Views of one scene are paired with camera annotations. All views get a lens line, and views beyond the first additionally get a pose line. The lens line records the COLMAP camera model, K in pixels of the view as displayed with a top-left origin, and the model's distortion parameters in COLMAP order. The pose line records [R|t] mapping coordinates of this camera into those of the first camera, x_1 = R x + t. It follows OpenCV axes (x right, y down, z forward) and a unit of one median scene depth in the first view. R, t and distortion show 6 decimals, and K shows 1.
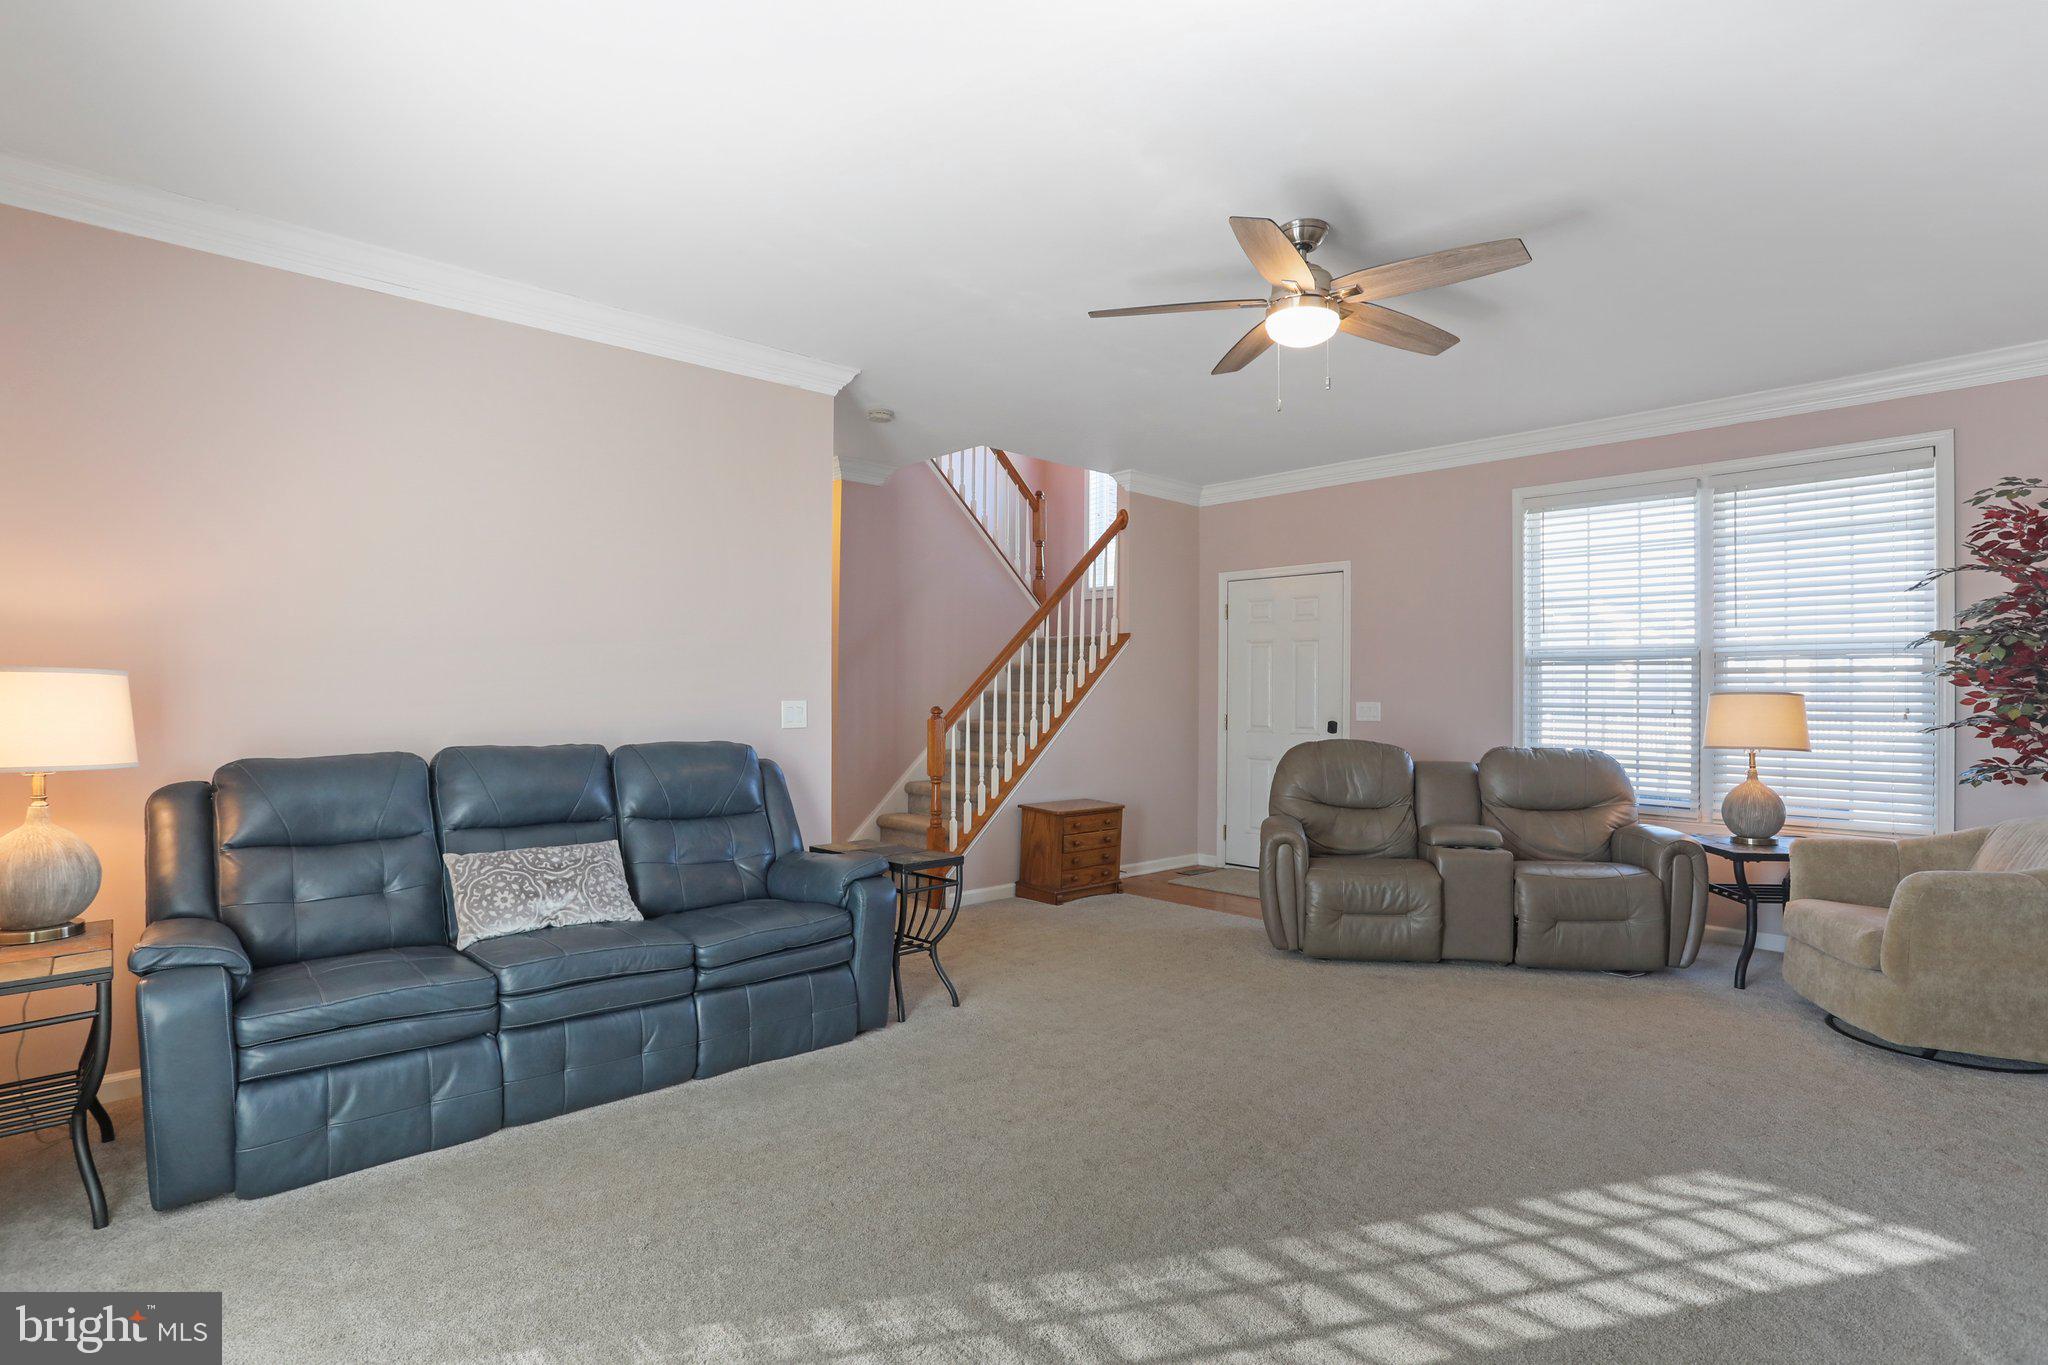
lens RADIAL K [[996.5, 0, 1018.2], [0, 996.5, 694.1], [0, 0, 1]] dist [-0.036329, 0.019423]
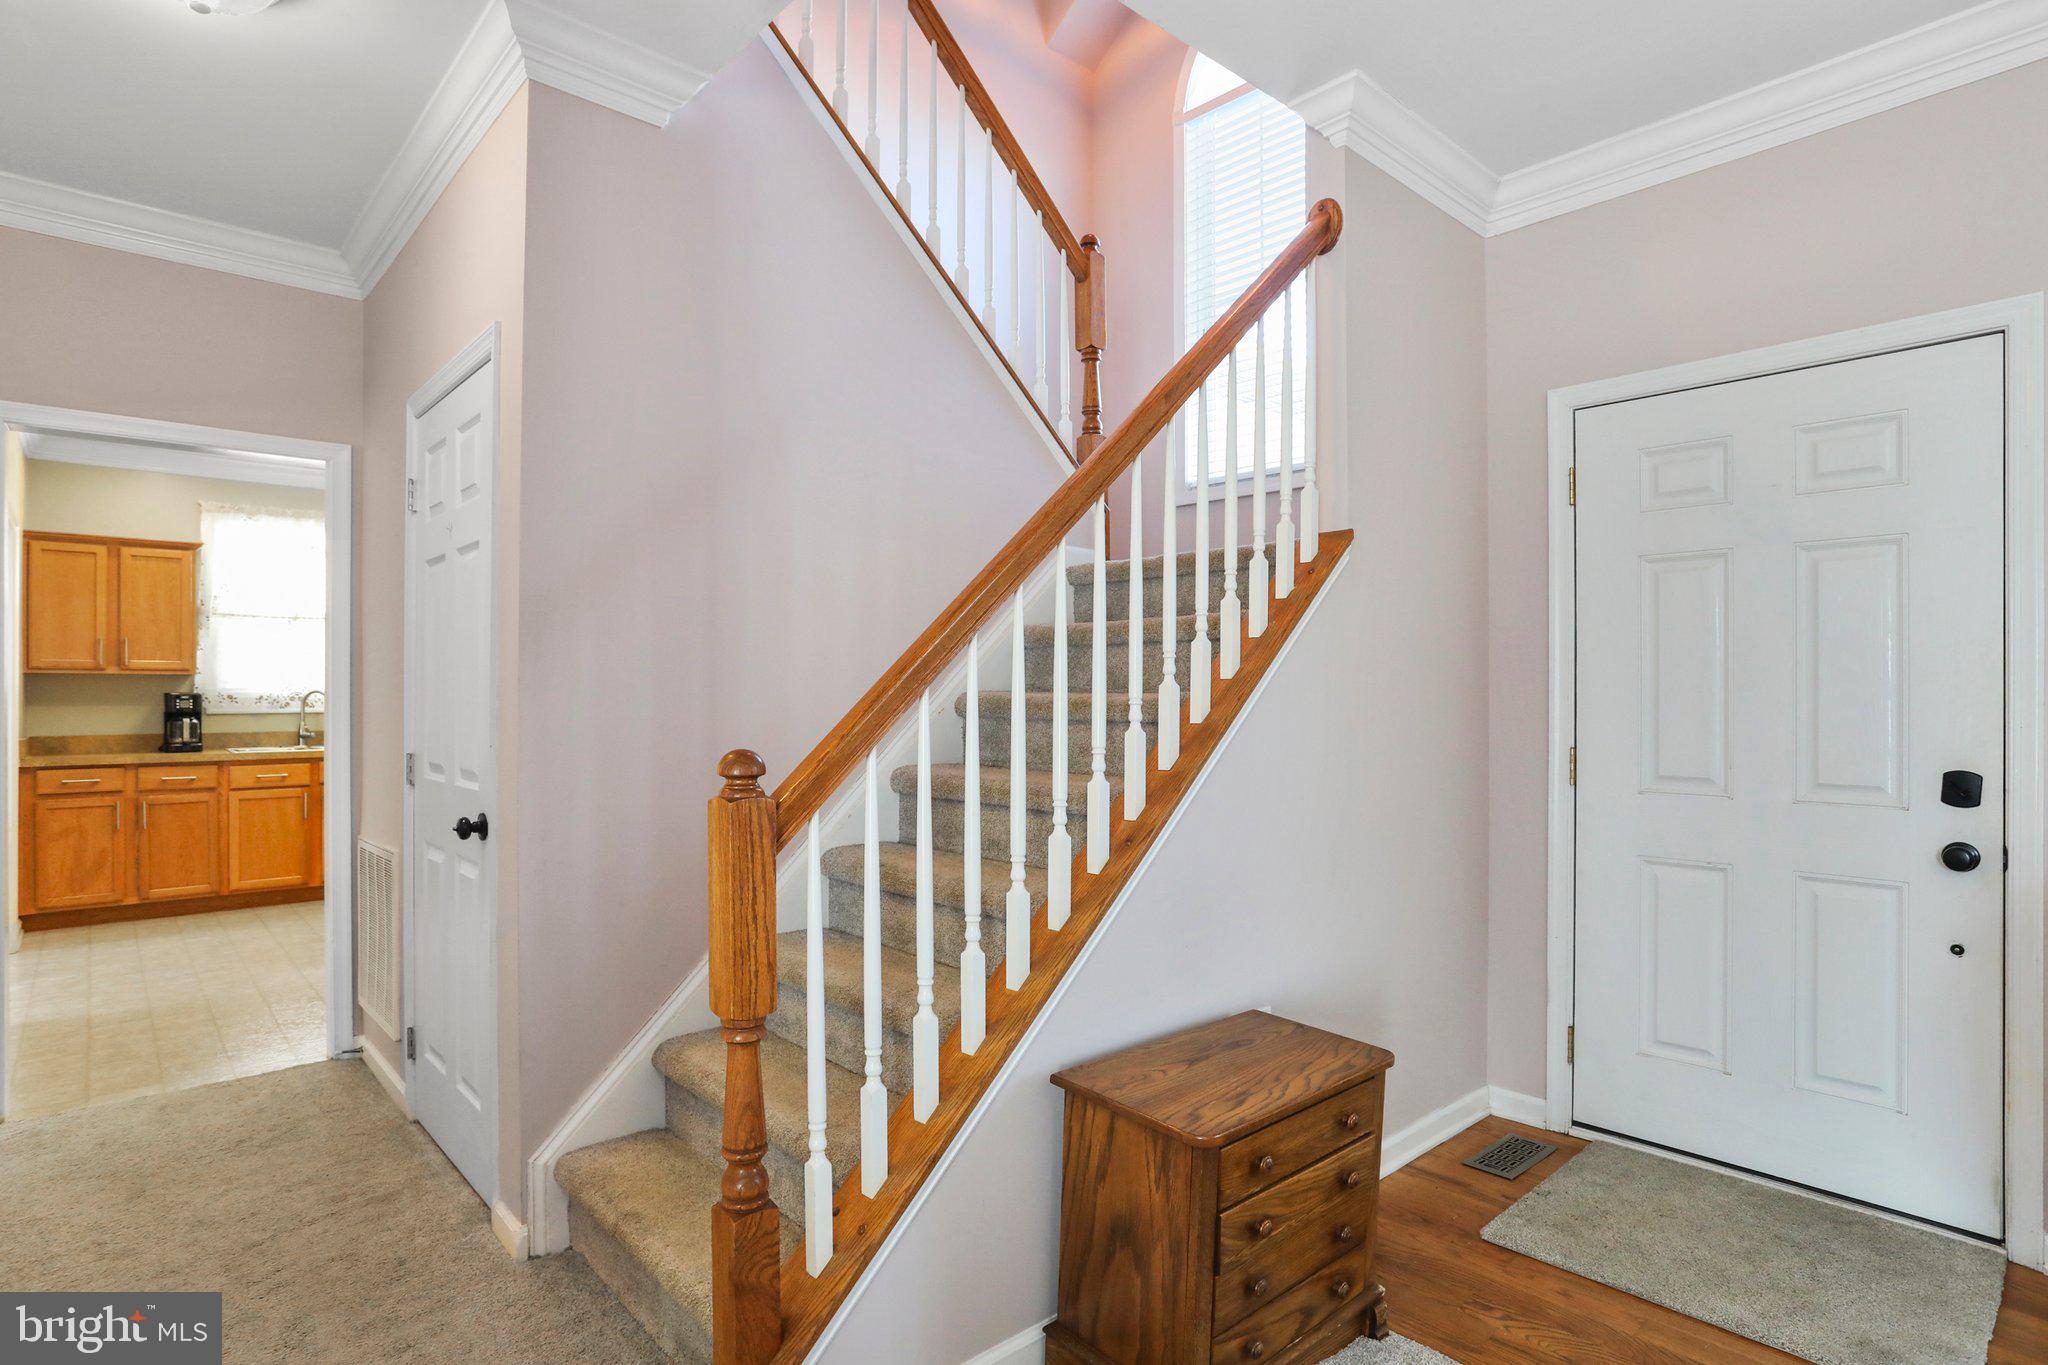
lens RADIAL K [[1106.2, 0, 1019.6], [0, 1106.2, 696.1], [0, 0, 1]] dist [-0.026480, 0.001746]
pose [[0.999771, -0.007413, -0.020065, -0.002069], [0.007348, 0.999967, -0.003345, 0.000014], [0.020090, 0.003196, 0.999793, 0.627746]]
